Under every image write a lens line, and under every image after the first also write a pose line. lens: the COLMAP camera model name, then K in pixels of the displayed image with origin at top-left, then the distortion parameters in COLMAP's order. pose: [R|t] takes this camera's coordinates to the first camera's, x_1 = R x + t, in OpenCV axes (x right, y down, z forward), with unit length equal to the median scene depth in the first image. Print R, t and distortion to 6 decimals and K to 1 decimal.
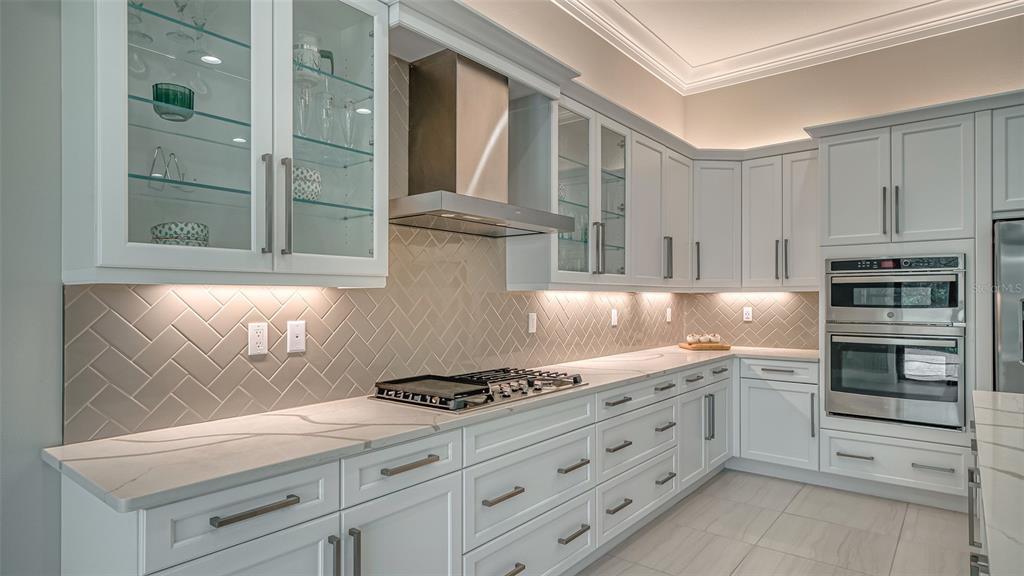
lens RADIAL K [[558.6, 0, 514.9], [0, 558.6, 298.0], [0, 0, 1]] dist [0.001059, -0.000150]
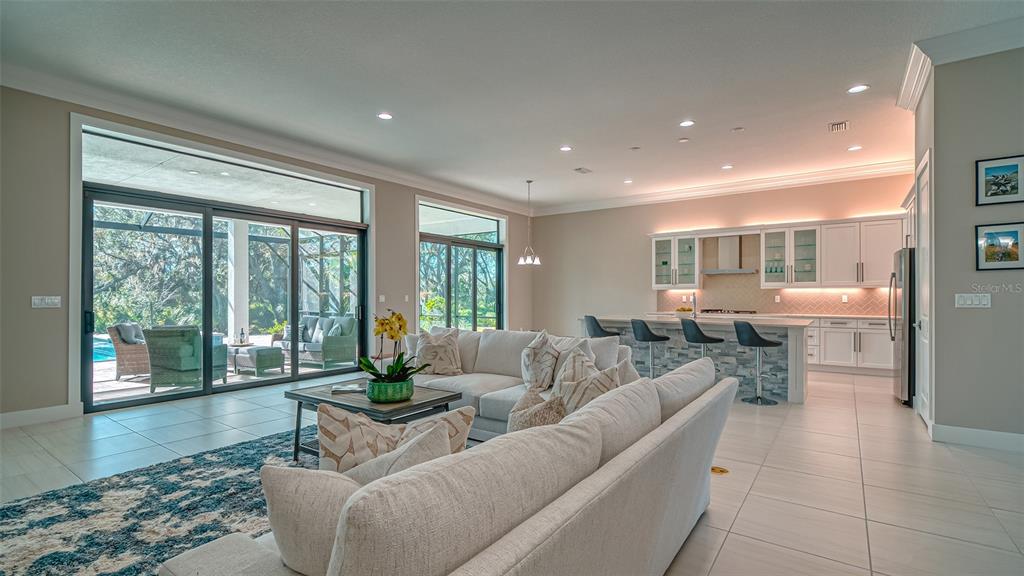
lens RADIAL K [[470.7, 0, 513.6], [0, 470.7, 295.8], [0, 0, 1]] dist [-0.000917, 0.000092]
pose [[0.058294, 0.000452, -0.998299, 2.569975], [0.002802, 0.999996, 0.000617, 0.021181], [0.998296, -0.002833, 0.058292, -0.611291]]
